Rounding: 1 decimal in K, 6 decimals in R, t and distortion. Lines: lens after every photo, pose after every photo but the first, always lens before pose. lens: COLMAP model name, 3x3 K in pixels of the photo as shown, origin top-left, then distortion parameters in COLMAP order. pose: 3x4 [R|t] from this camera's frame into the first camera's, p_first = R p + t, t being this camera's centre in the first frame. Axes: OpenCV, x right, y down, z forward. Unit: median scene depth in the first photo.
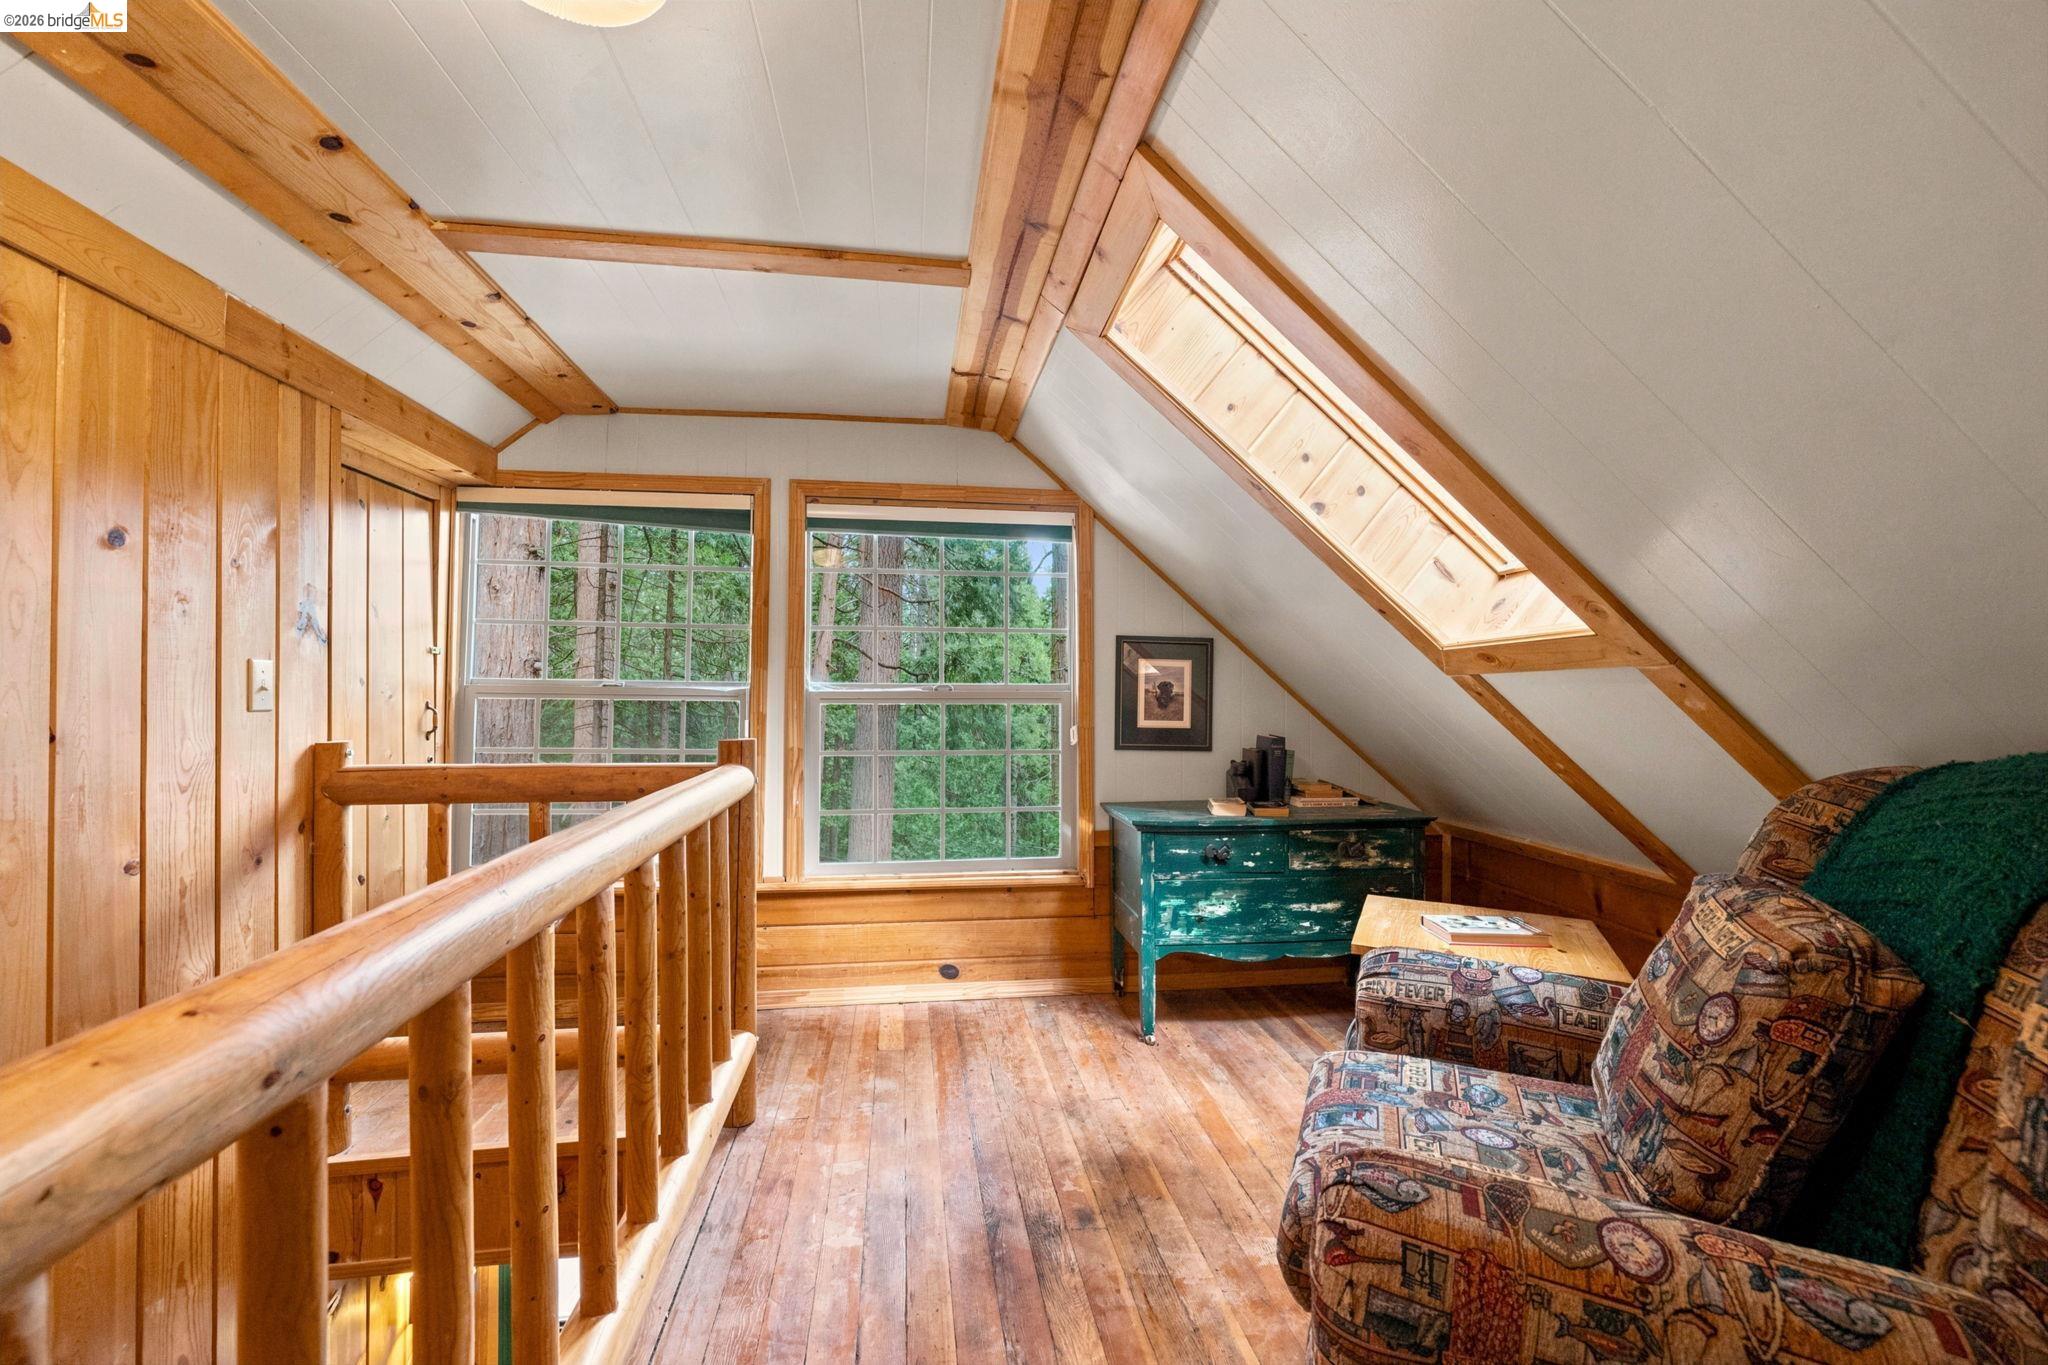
lens RADIAL K [[859.0, 0, 1024.1], [0, 859.0, 673.9], [0, 0, 1]] dist [0.003120, 0.000448]
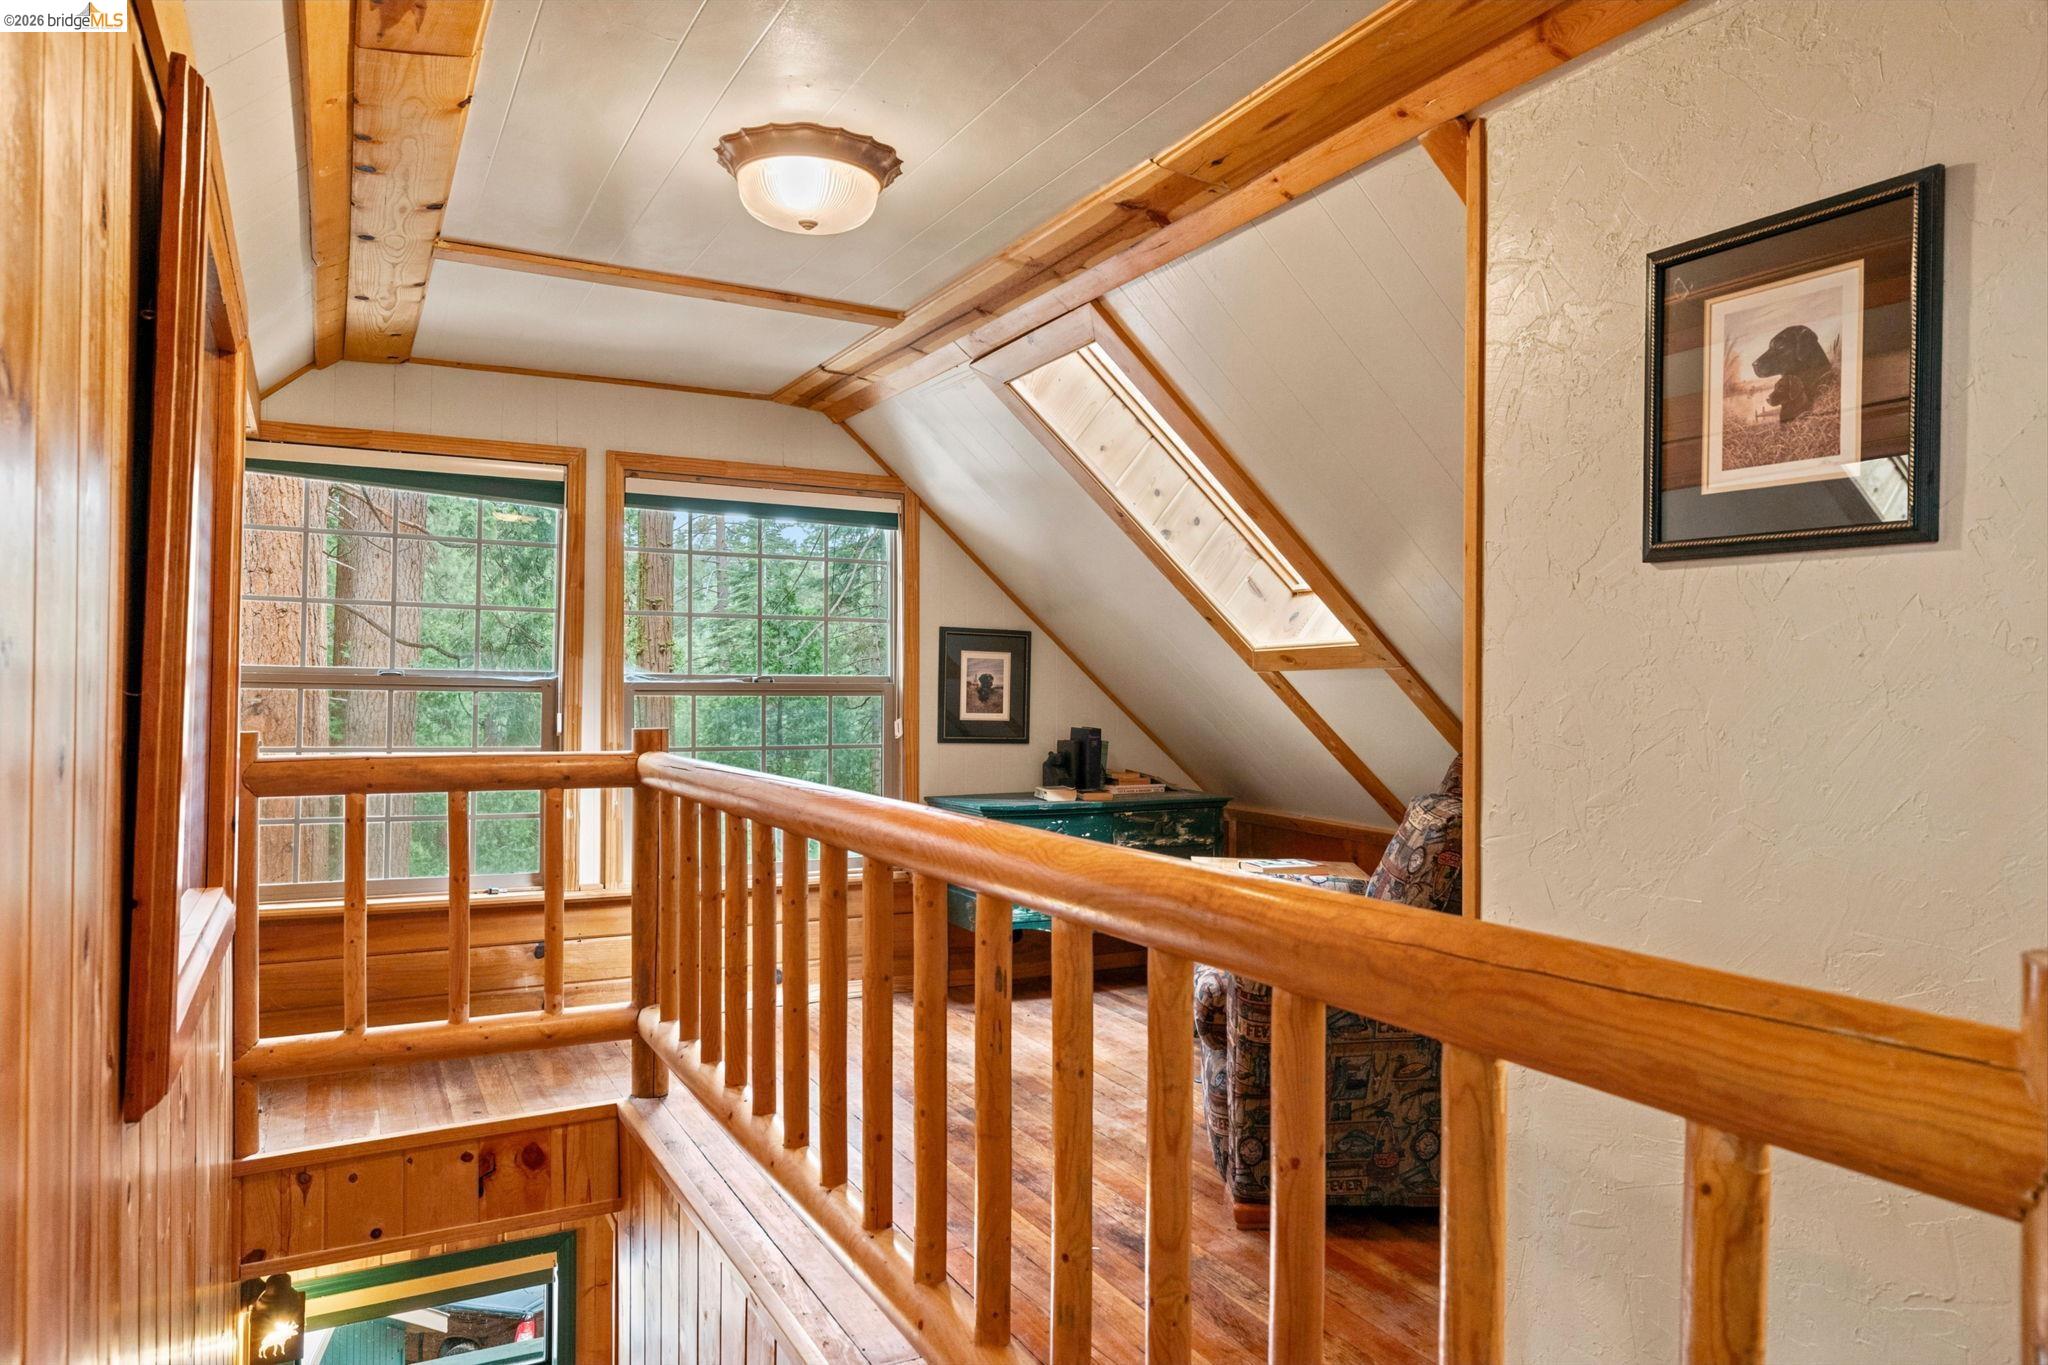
lens RADIAL K [[1324.0, 0, 1035.6], [0, 1324.0, 652.4], [0, 0, 1]] dist [0.000896, 0.001460]
pose [[0.936619, 0.012807, 0.350116, -0.345303], [-0.011272, 0.999916, -0.006421, -0.007568], [-0.350169, 0.002068, 0.936684, -0.493800]]
